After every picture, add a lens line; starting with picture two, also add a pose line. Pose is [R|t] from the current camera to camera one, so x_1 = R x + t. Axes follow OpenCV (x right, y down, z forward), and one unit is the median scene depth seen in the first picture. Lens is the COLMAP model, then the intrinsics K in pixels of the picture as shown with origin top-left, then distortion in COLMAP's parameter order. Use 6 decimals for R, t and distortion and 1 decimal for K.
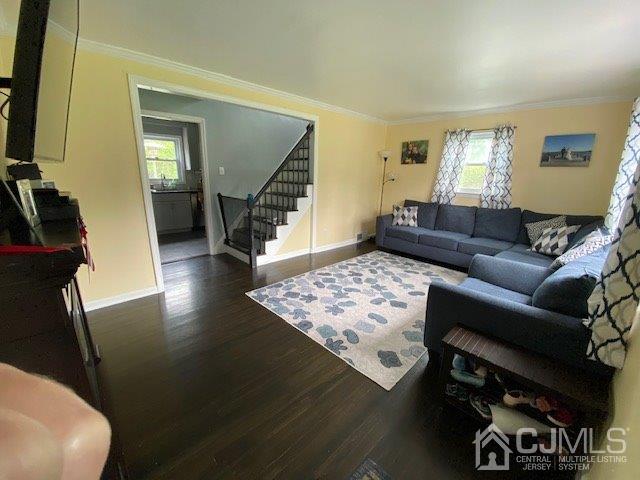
lens RADIAL K [[260.7, 0, 317.5], [0, 260.7, 241.0], [0, 0, 1]] dist [0.000290, -0.012922]
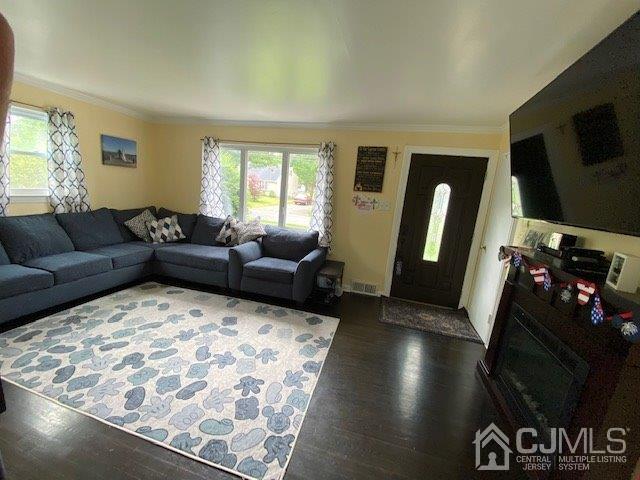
lens RADIAL K [[260.7, 0, 317.5], [0, 260.7, 241.0], [0, 0, 1]] dist [0.000290, -0.012922]
pose [[-0.528162, -0.230455, 0.817273, -0.483737], [0.109053, 0.936088, 0.334435, -0.269048], [-0.842112, 0.265762, -0.469274, 0.895253]]
